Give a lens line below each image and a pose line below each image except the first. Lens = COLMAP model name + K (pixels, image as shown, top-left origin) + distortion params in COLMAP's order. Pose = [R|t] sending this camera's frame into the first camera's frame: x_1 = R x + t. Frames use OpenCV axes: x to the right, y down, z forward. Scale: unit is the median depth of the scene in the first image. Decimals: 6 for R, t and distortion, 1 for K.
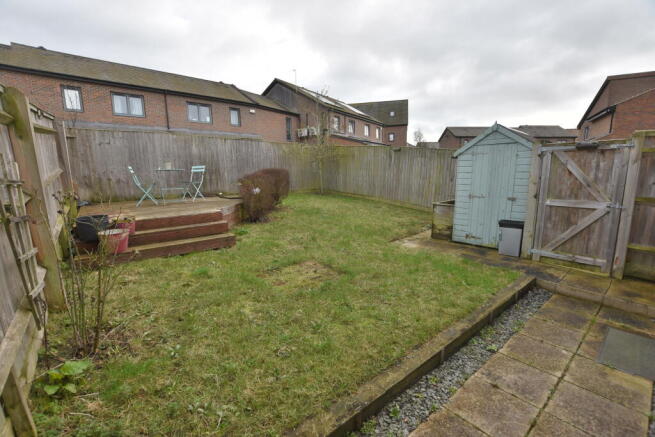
lens RADIAL K [[288.7, 0, 328.7], [0, 288.7, 222.0], [0, 0, 1]] dist [-0.028141, 0.000715]
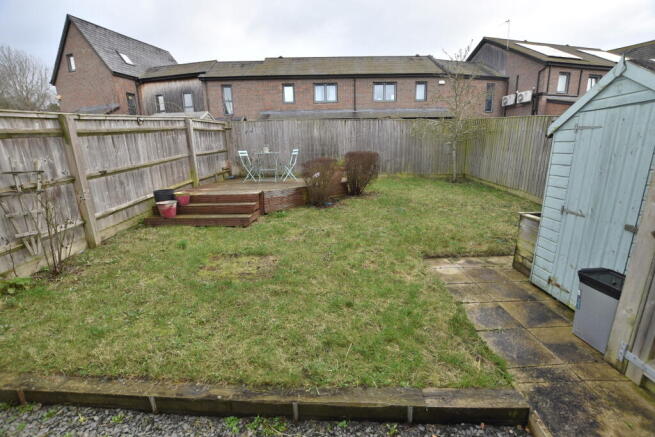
lens RADIAL K [[288.7, 0, 328.7], [0, 288.7, 222.0], [0, 0, 1]] dist [-0.028141, 0.000715]
pose [[0.737200, 0.160835, -0.656253, 0.295793], [-0.107356, 0.986800, 0.121248, -0.048258], [0.667092, -0.018932, 0.744735, 0.181353]]
